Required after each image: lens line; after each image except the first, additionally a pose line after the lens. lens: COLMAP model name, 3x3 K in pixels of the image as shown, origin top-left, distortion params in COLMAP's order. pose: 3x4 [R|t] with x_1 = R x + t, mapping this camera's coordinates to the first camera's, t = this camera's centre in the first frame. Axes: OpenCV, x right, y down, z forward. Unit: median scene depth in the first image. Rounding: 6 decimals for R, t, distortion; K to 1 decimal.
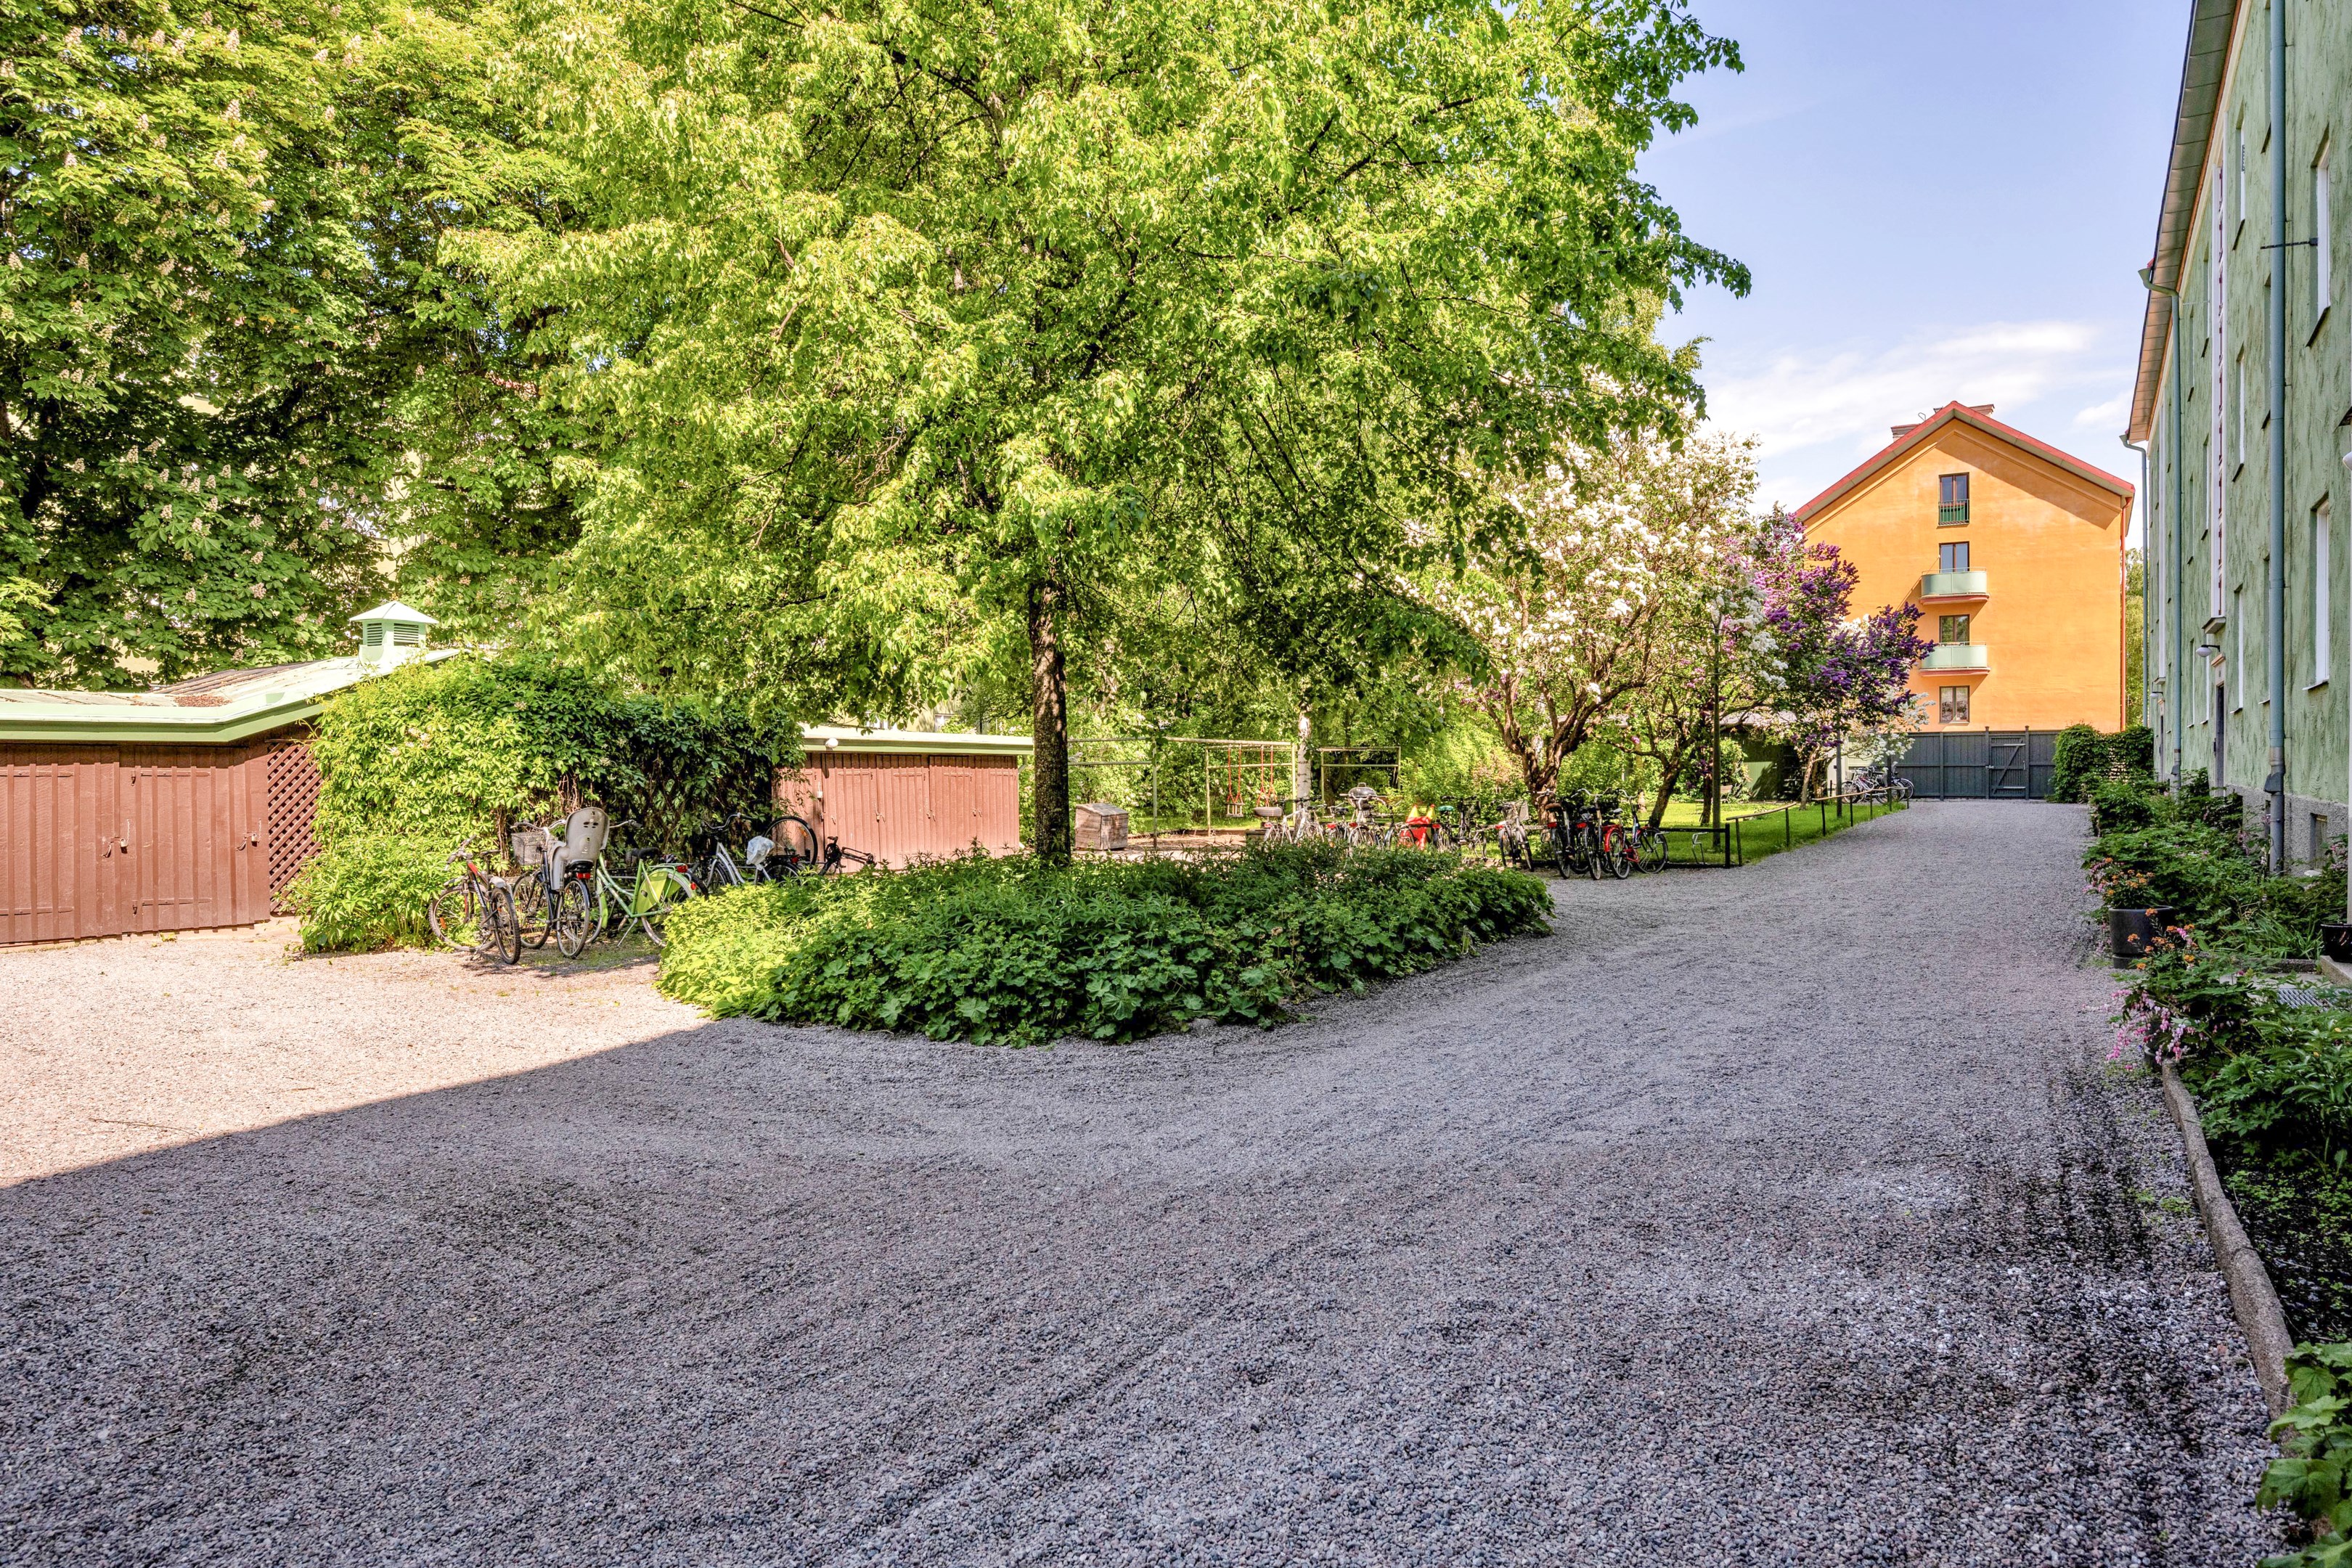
lens RADIAL K [[1471.8, 0, 1175.0], [0, 1471.8, 778.2], [0, 0, 1]] dist [0.000837, 0.000242]
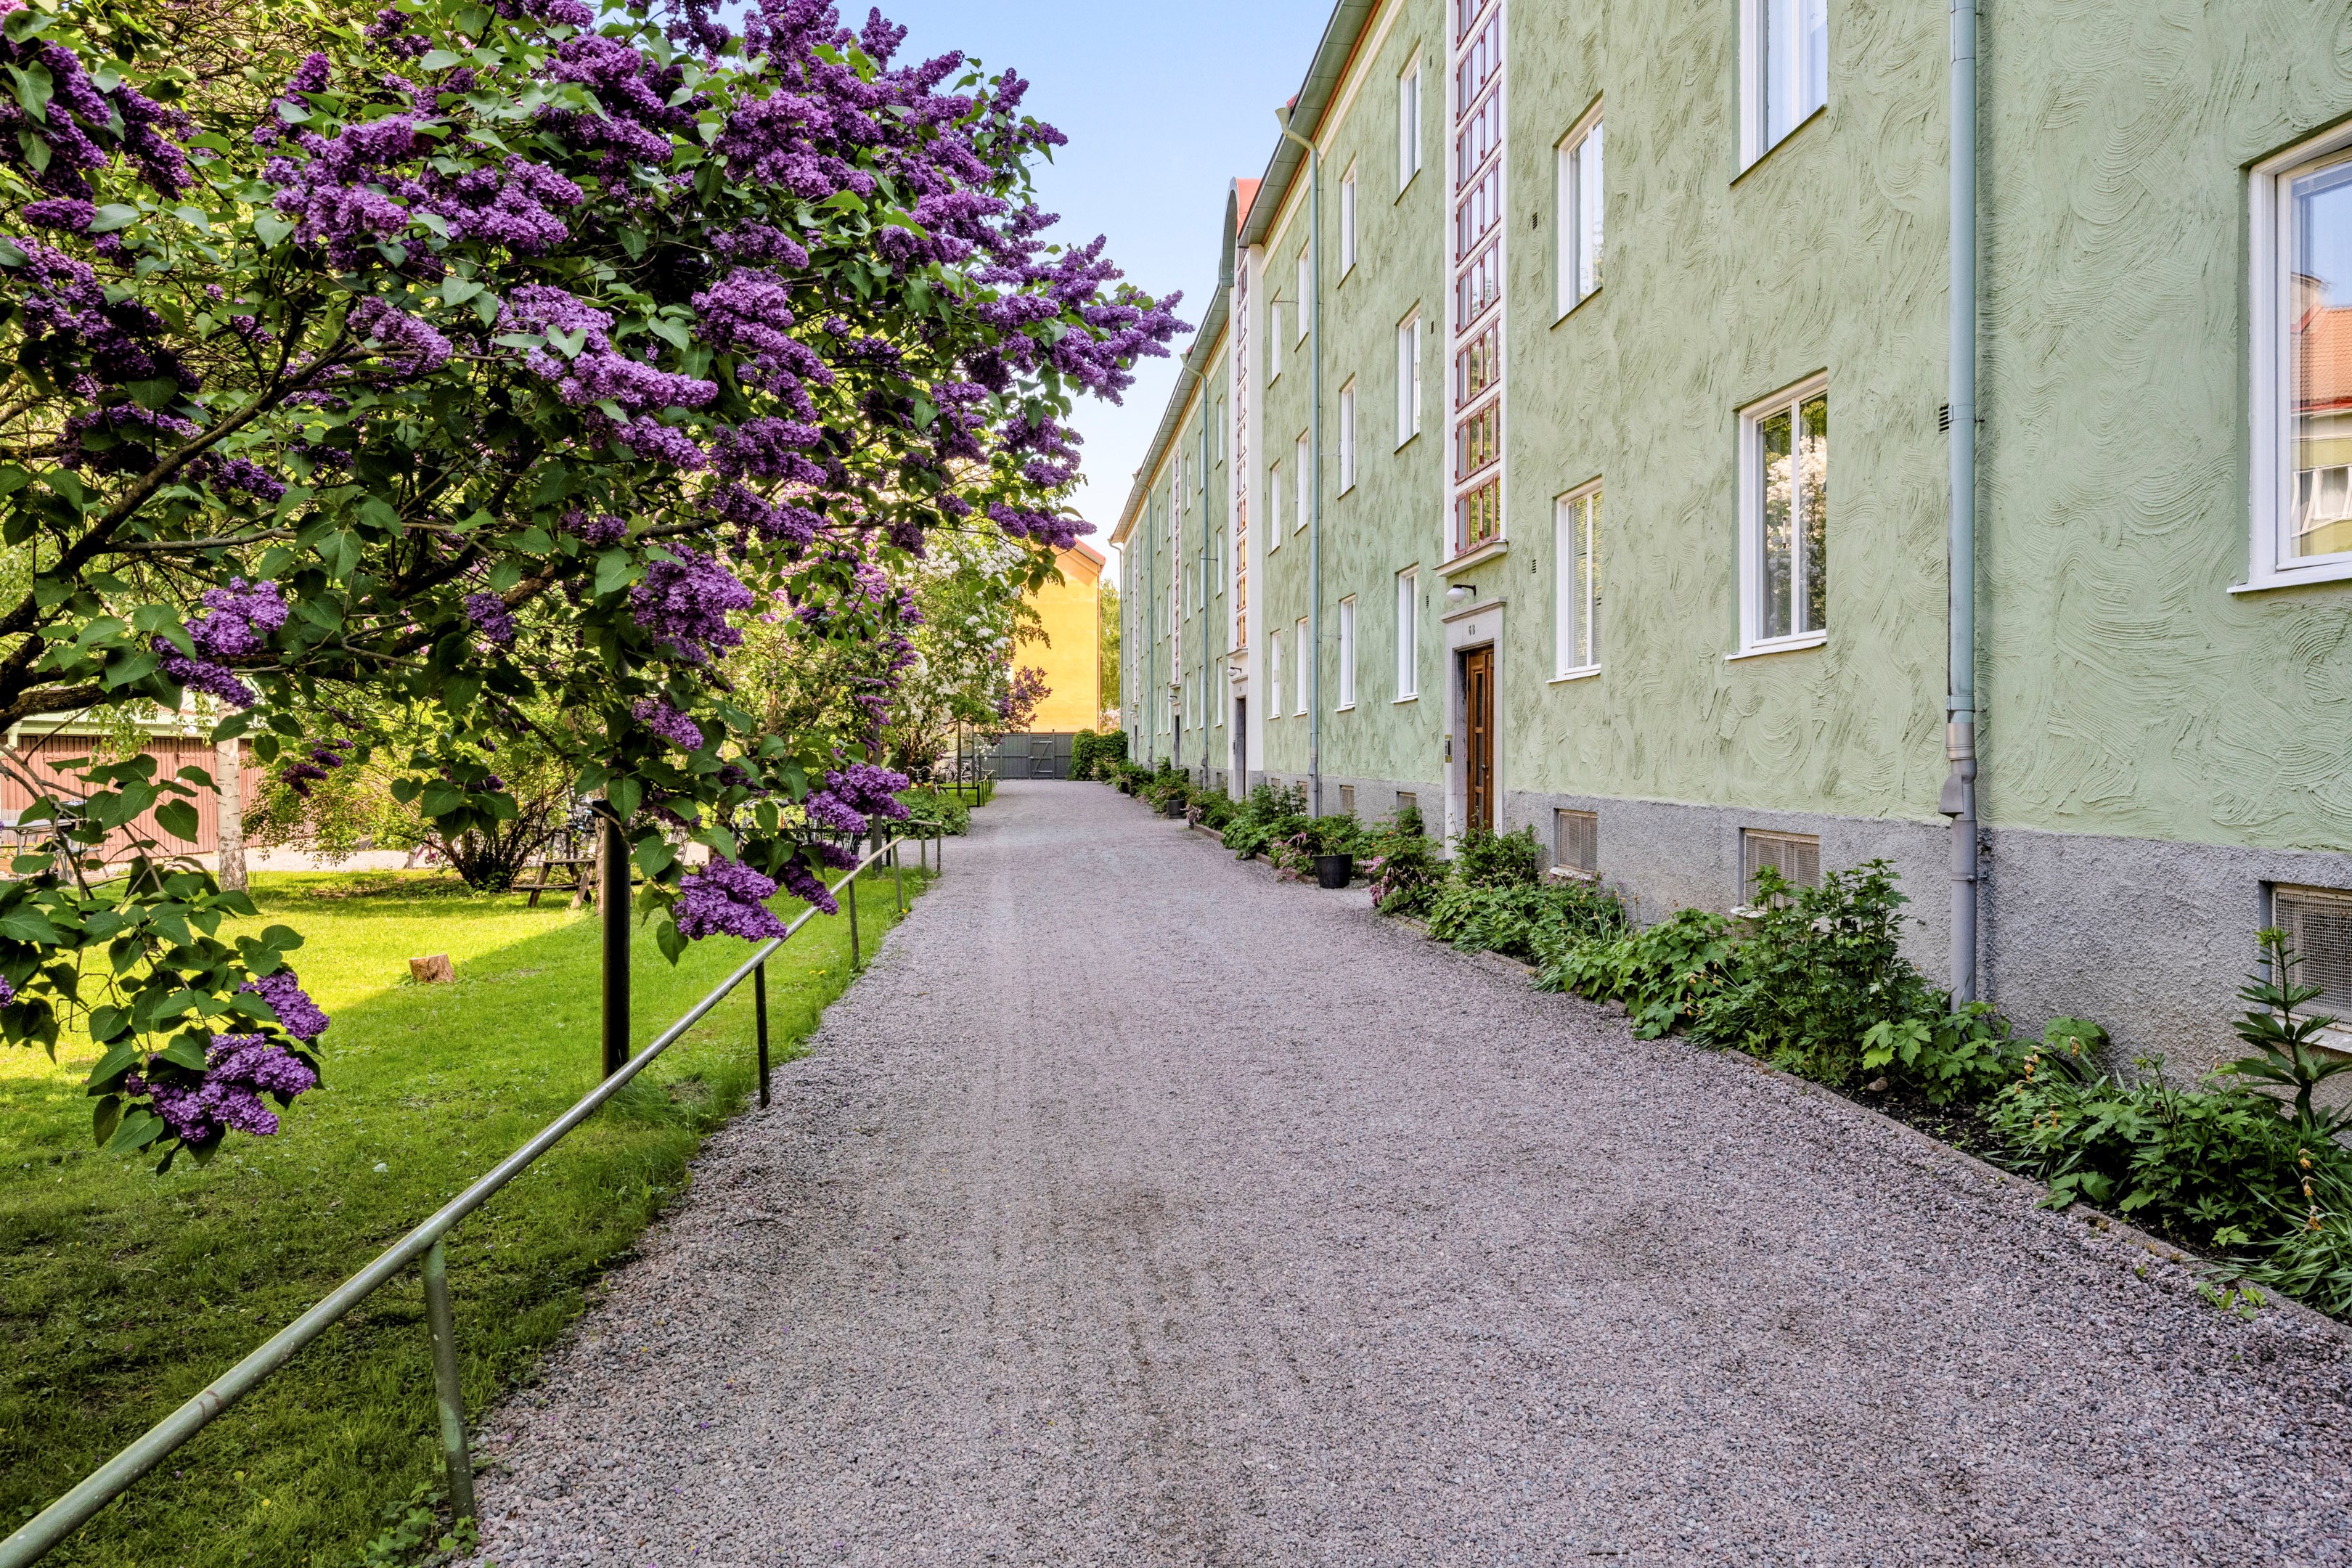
lens RADIAL K [[1596.2, 0, 1176.2], [0, 1596.2, 775.8], [0, 0, 1]] dist [0.000159, -0.000053]
pose [[0.800165, -0.001189, 0.599778, -0.562919], [-0.001204, 0.999993, 0.003589, 0.010486], [-0.599778, -0.003594, 0.800158, -0.700595]]
